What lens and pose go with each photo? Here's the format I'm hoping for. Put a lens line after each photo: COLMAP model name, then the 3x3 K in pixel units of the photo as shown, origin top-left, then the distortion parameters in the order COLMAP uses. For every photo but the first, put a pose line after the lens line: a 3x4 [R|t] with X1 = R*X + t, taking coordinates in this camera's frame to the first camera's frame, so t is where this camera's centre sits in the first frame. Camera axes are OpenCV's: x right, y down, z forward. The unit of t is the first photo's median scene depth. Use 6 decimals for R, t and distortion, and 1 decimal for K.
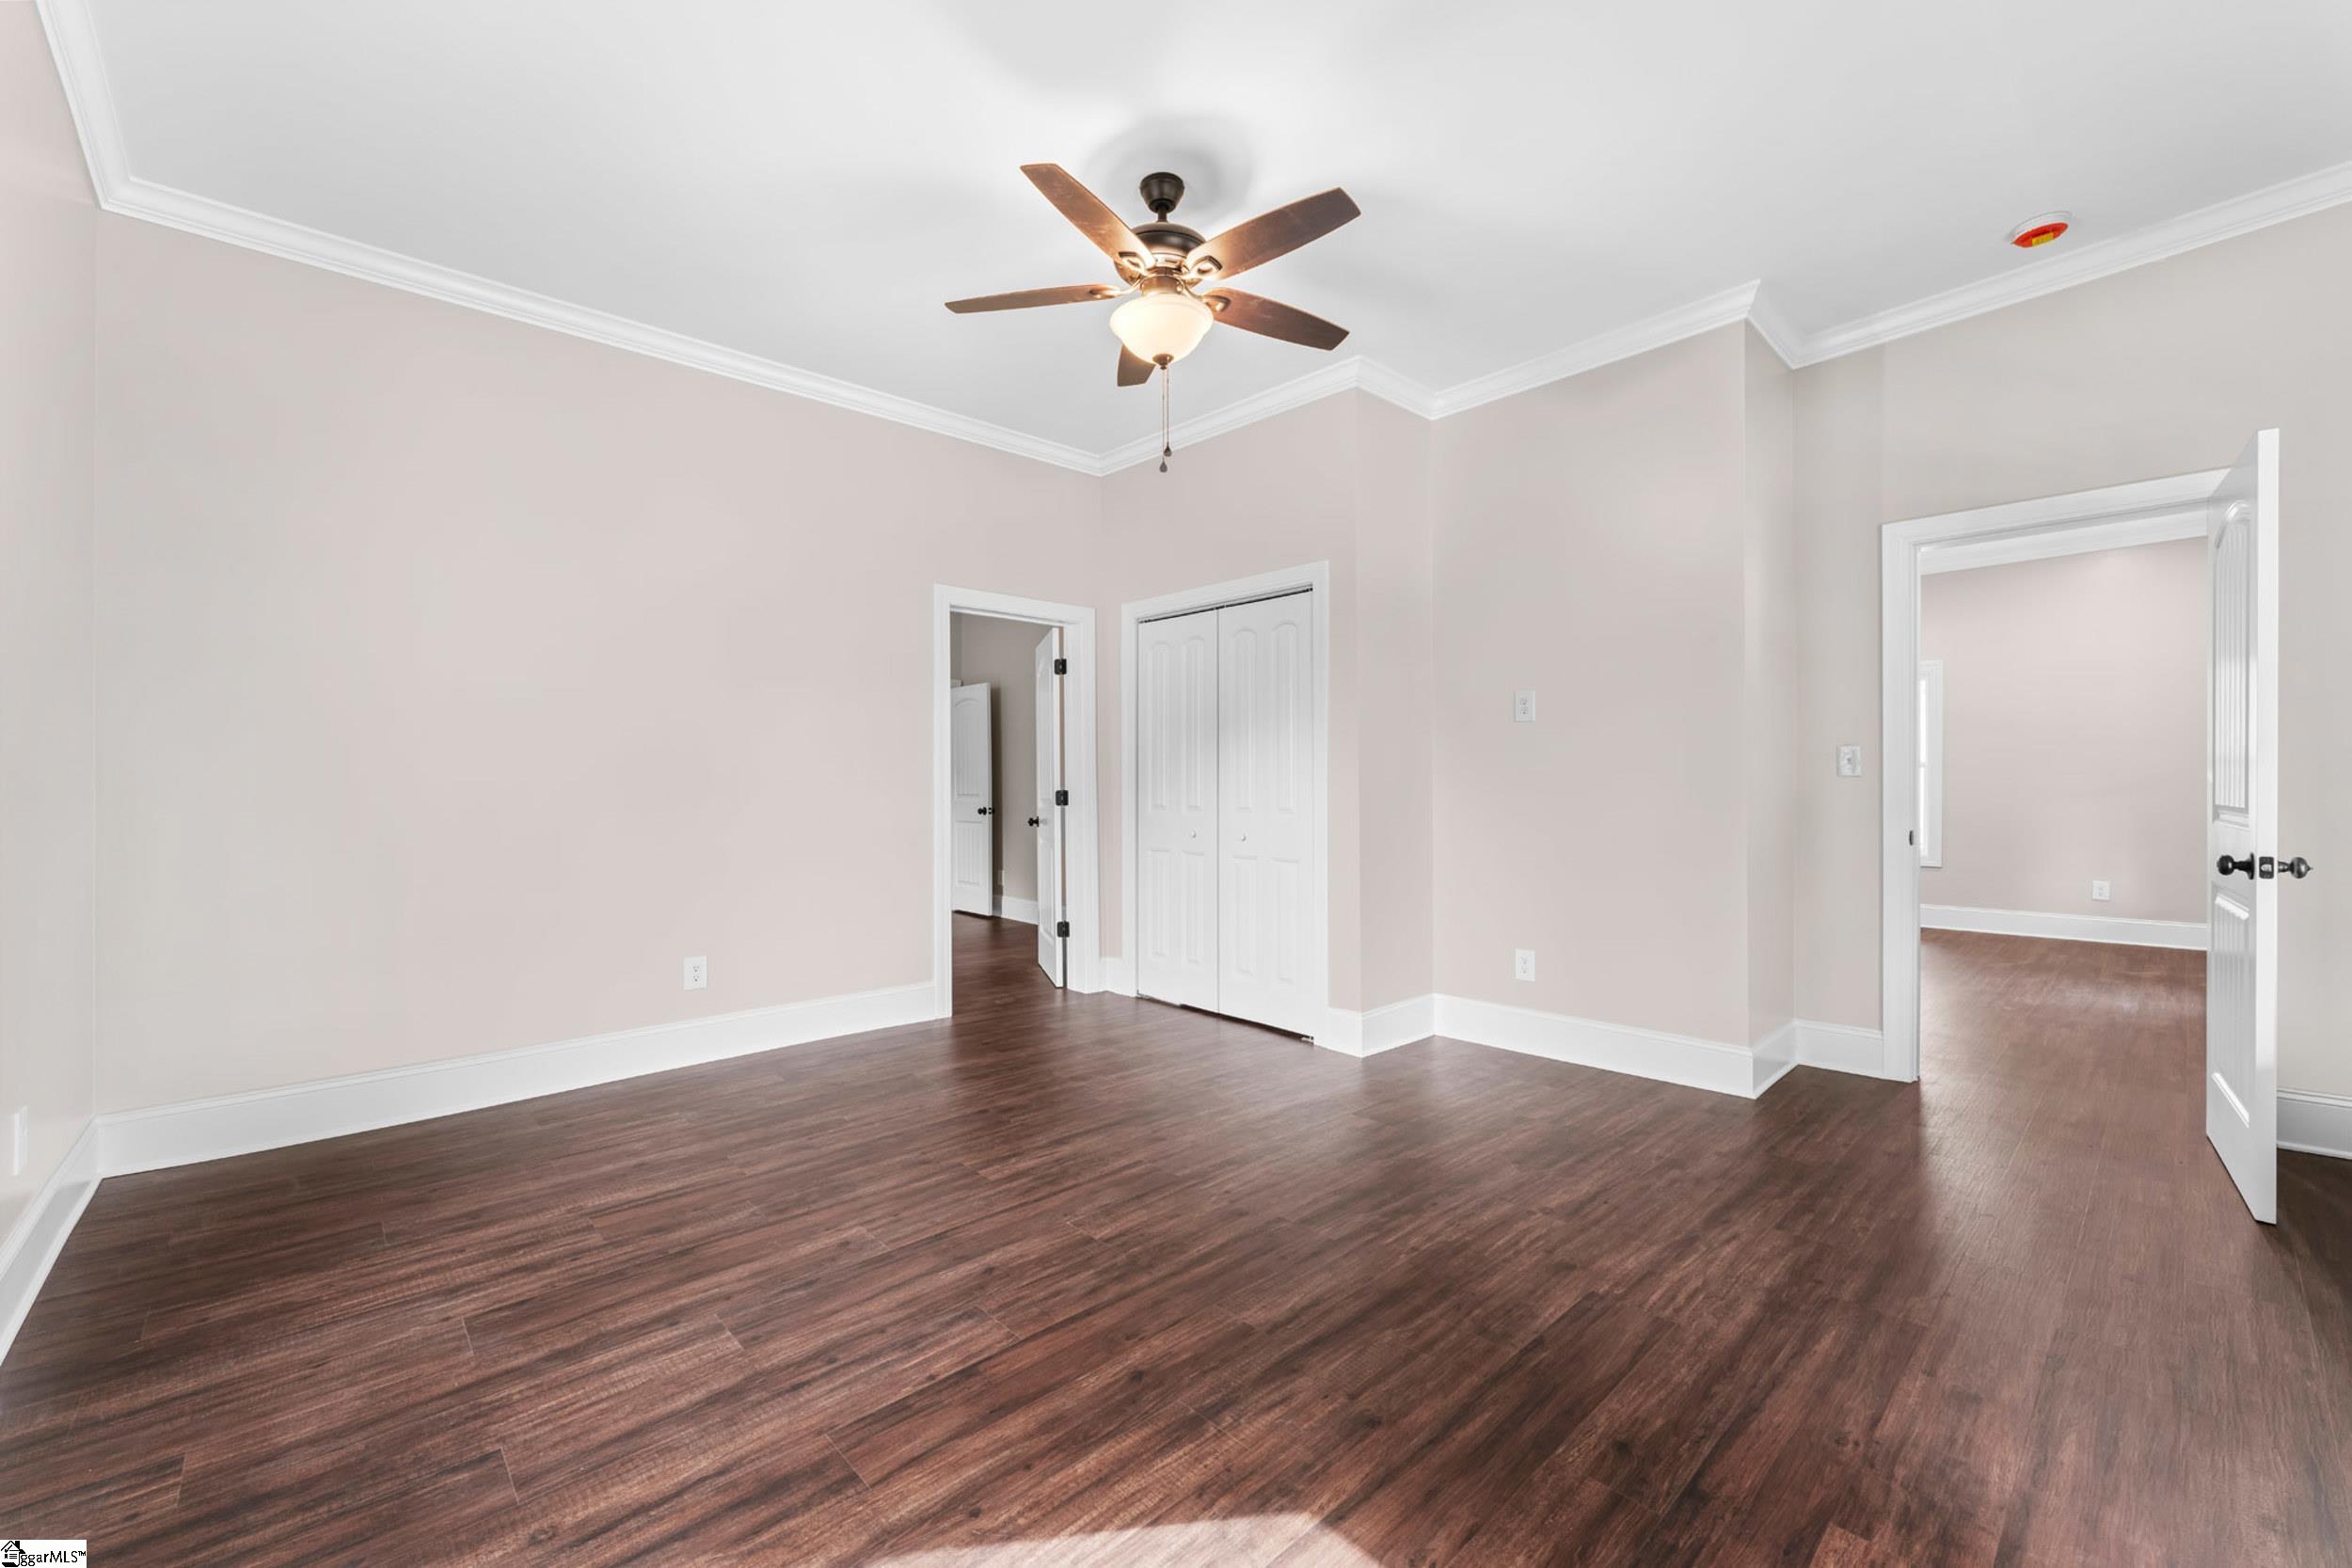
lens RADIAL K [[947.2, 0, 1166.1], [0, 947.2, 797.8], [0, 0, 1]] dist [0.000931, 0.000154]
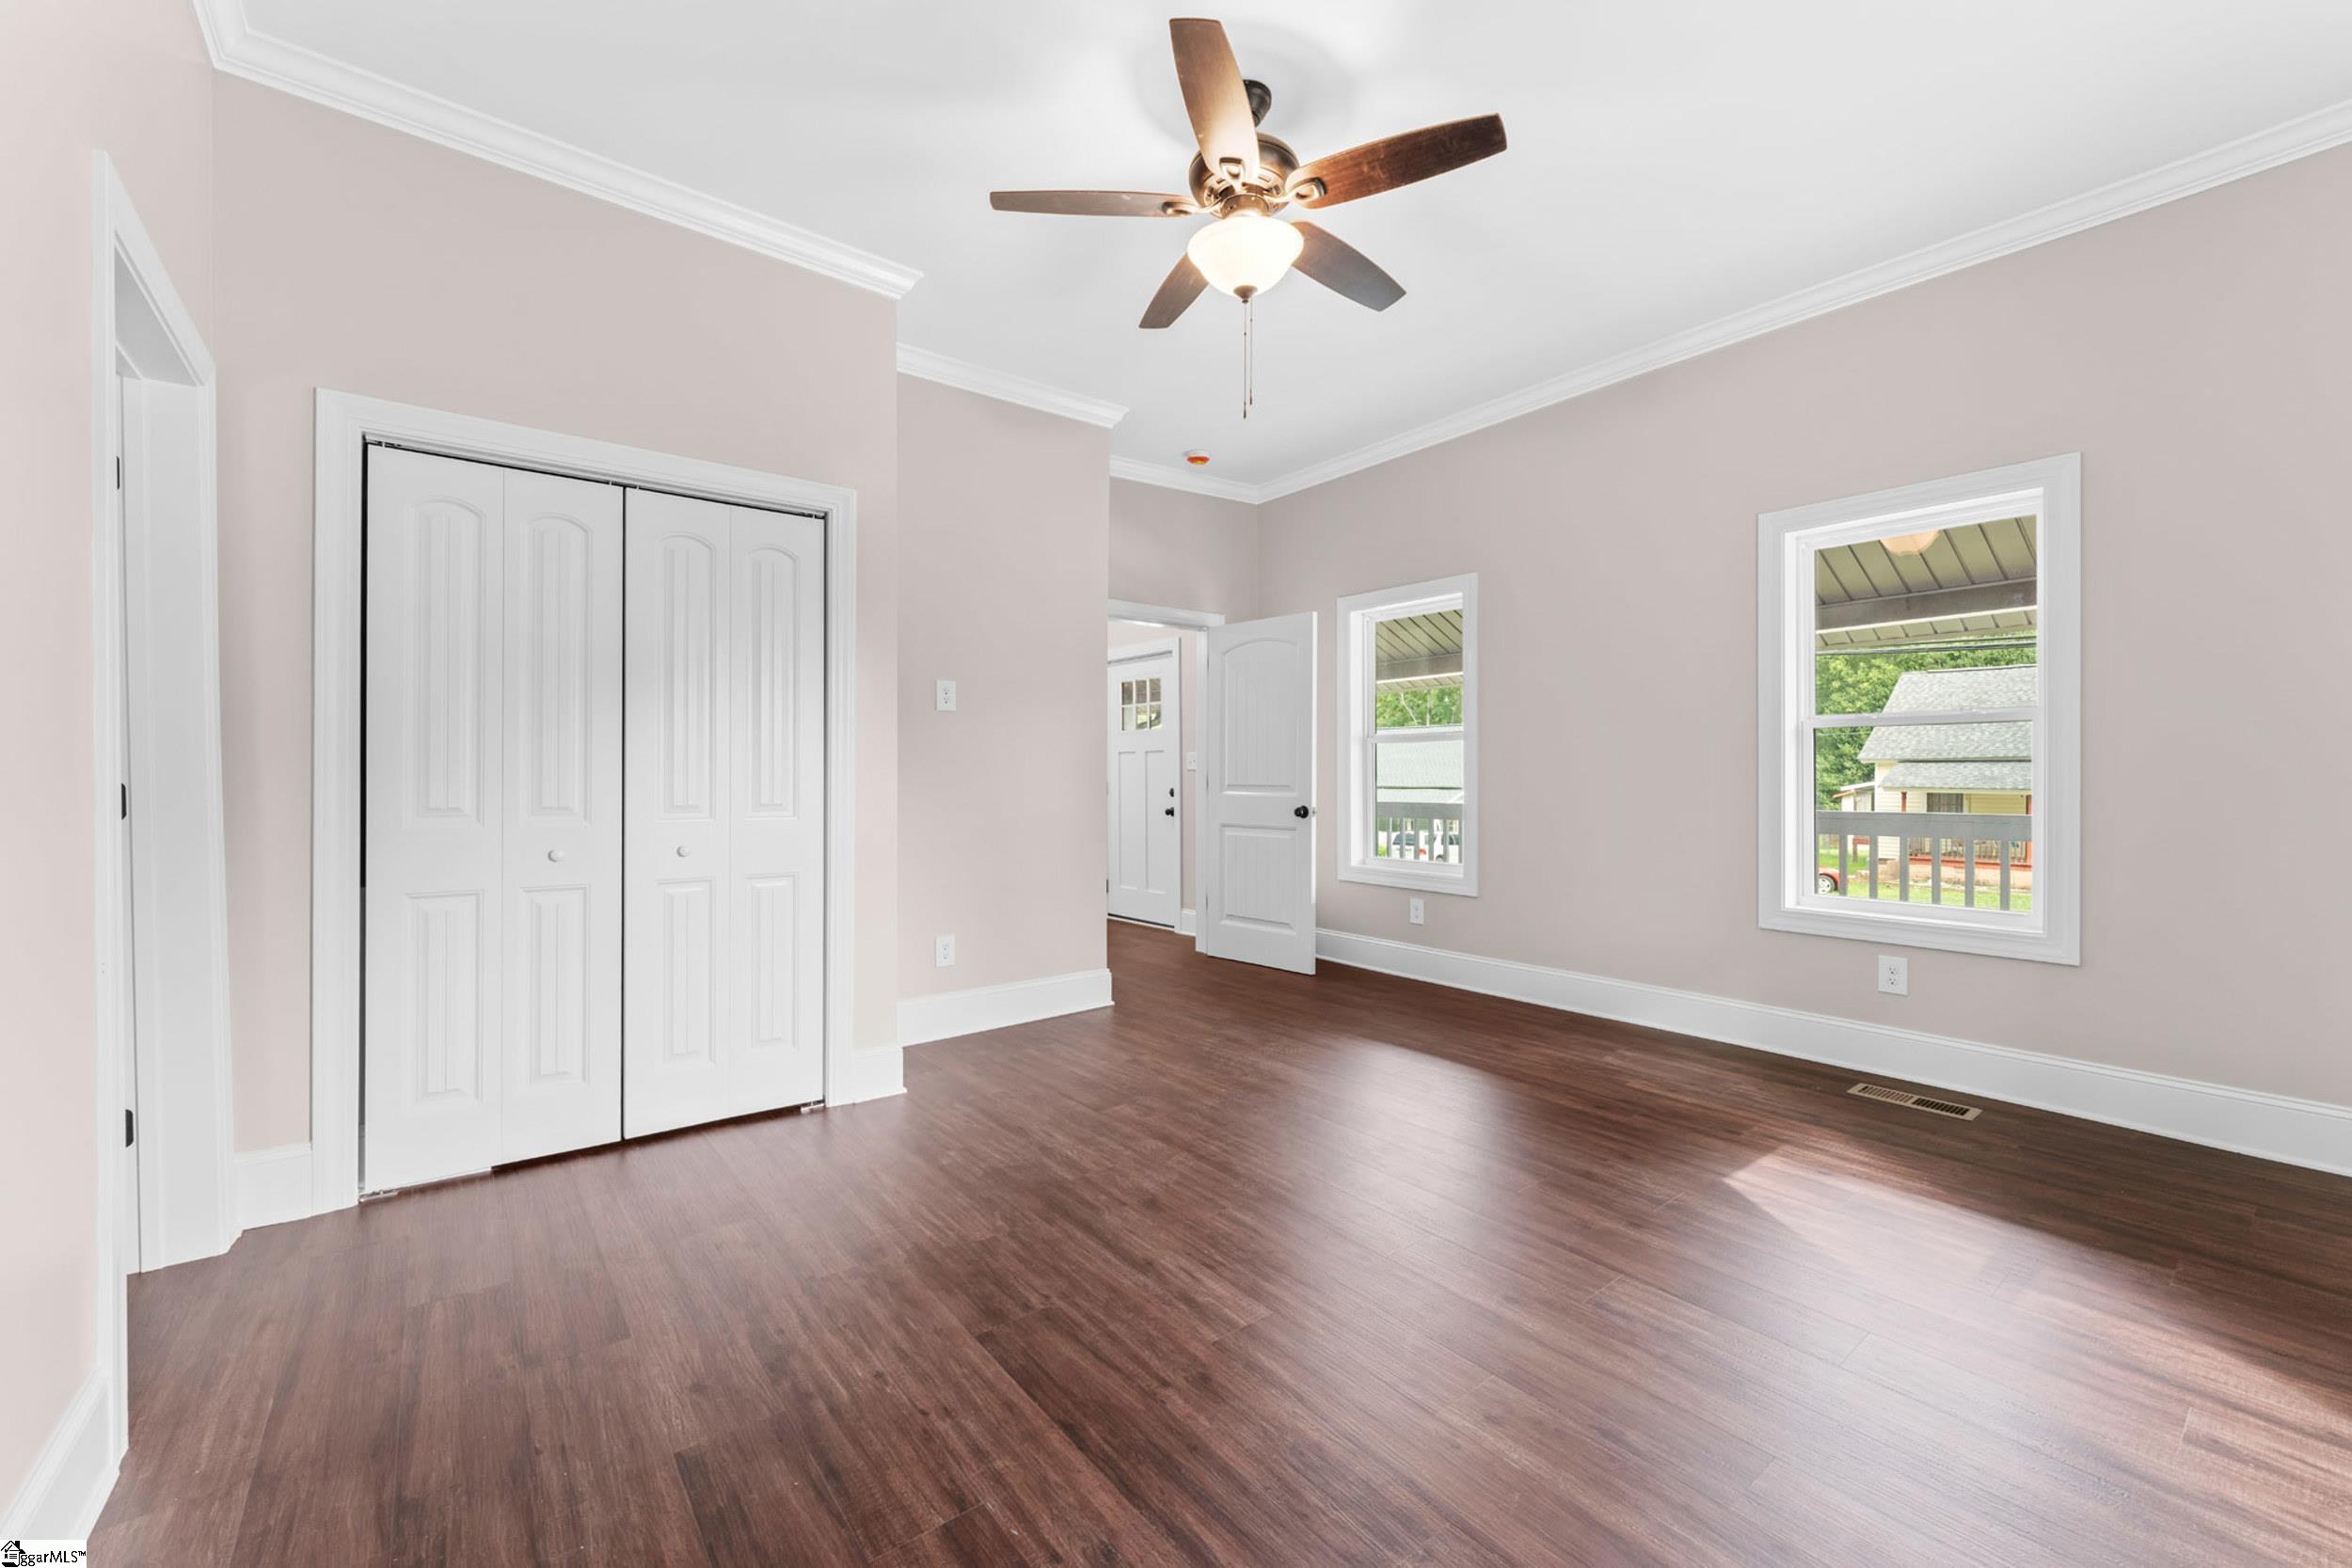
lens RADIAL K [[947.2, 0, 1176.2], [0, 947.2, 779.3], [0, 0, 1]] dist [0.000931, 0.000154]
pose [[0.077415, -0.001427, 0.996998, -0.814445], [0.015598, 0.999878, 0.000220, -0.003442], [-0.996877, 0.015535, 0.077428, 0.904622]]
